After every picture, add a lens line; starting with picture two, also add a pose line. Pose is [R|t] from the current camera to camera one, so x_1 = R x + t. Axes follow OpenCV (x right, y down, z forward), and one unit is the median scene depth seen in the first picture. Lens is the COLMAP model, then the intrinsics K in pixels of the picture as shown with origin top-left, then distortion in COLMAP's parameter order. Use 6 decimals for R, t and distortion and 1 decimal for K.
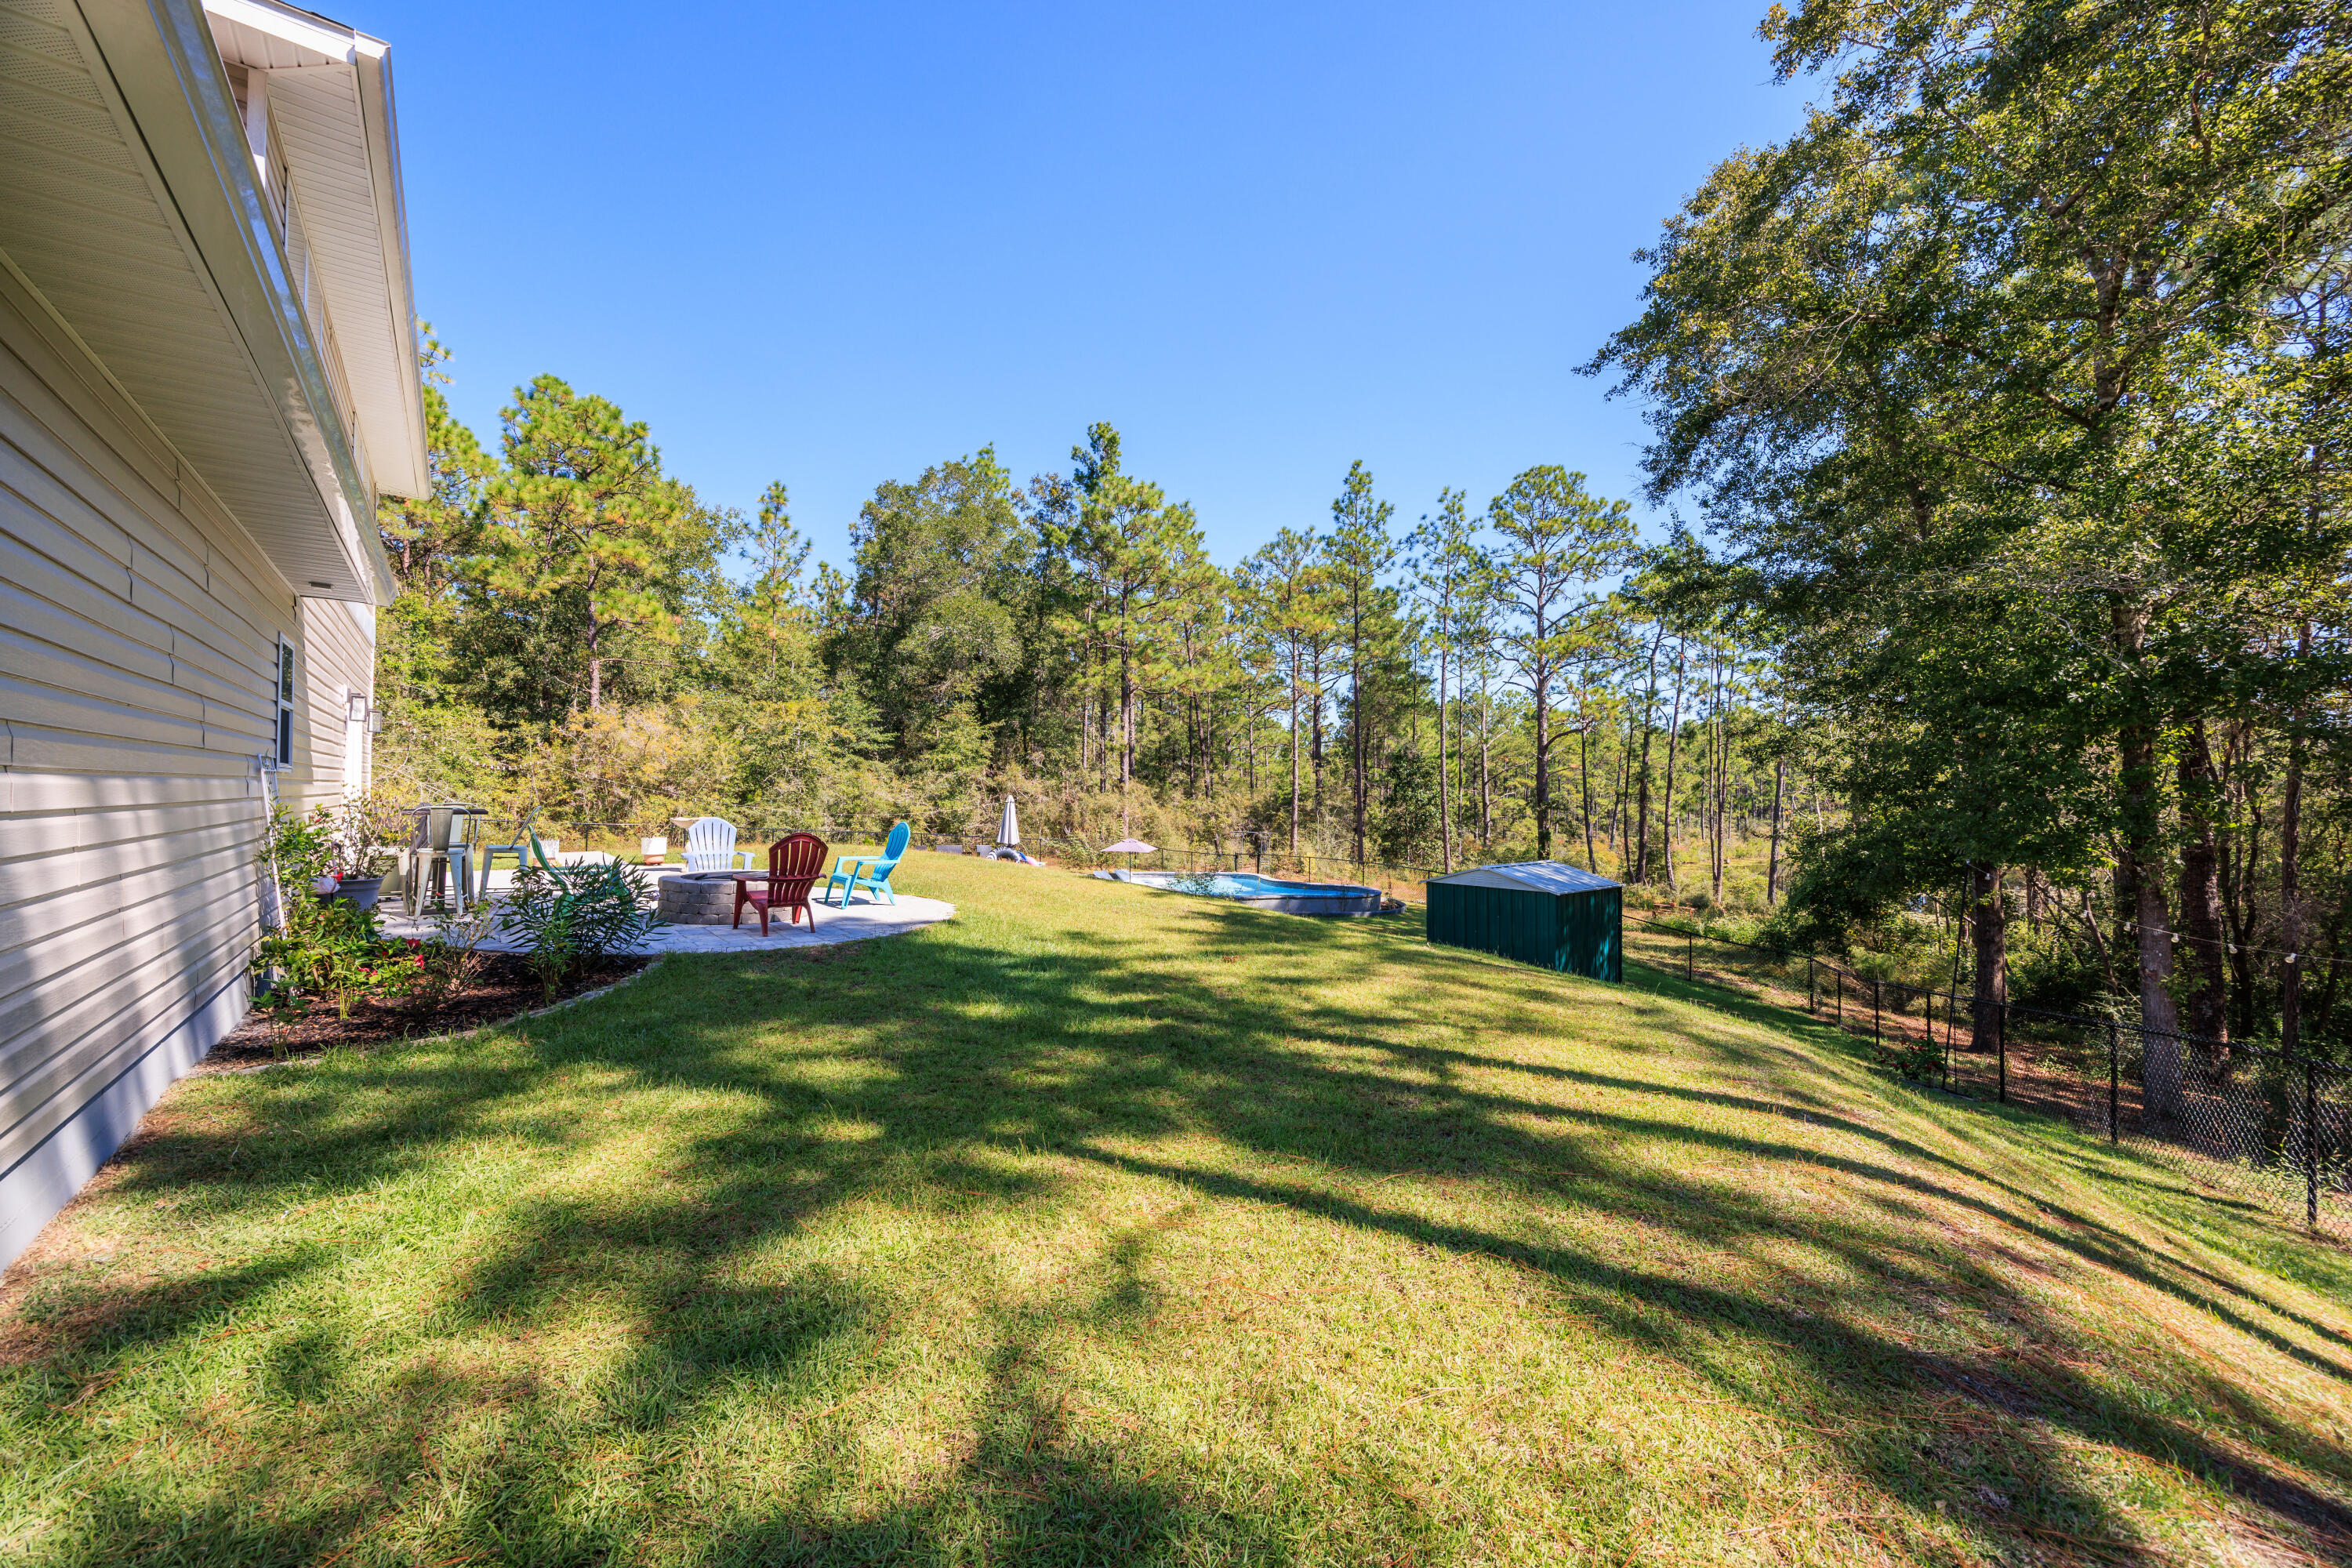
lens RADIAL K [[901.5, 0, 1171.9], [0, 901.5, 785.9], [0, 0, 1]] dist [-0.001555, -0.000050]
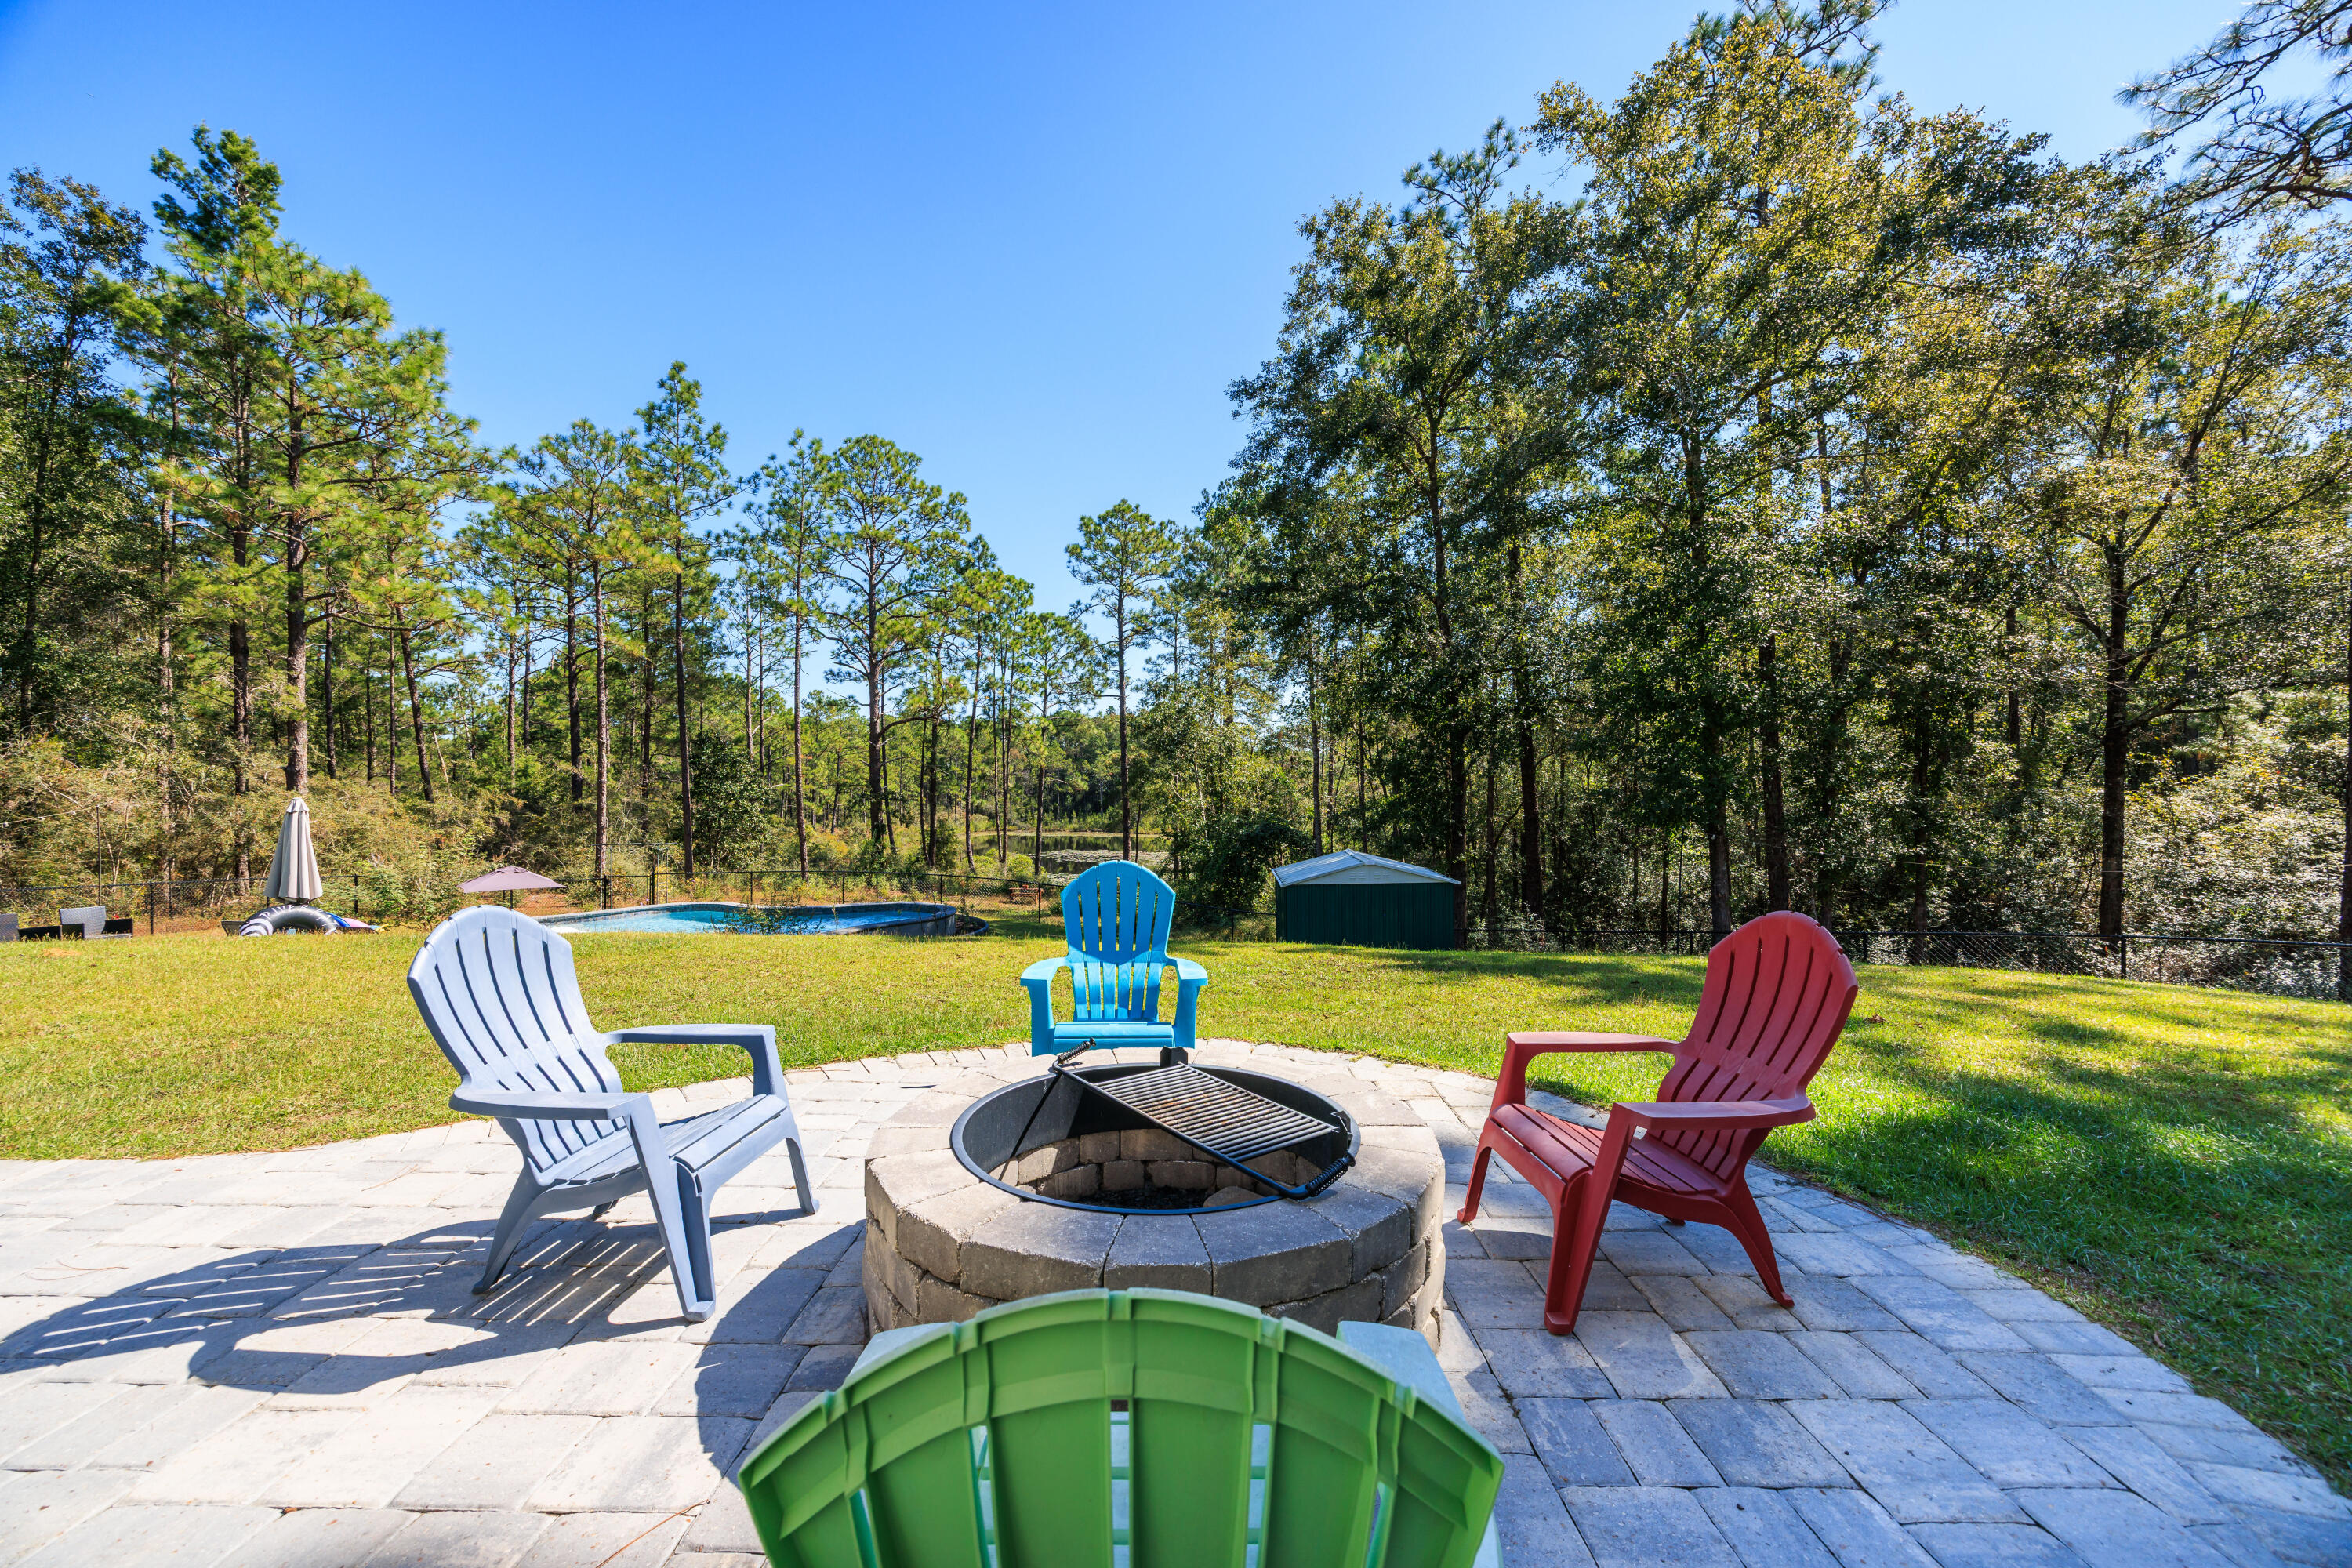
lens RADIAL K [[901.5, 0, 1167.5], [0, 901.5, 779.6], [0, 0, 1]] dist [-0.001555, -0.000050]
pose [[0.631684, -0.006254, 0.775201, -0.140105], [0.004483, 0.999980, 0.004415, 0.000616], [-0.775213, 0.000686, 0.631700, 0.181316]]
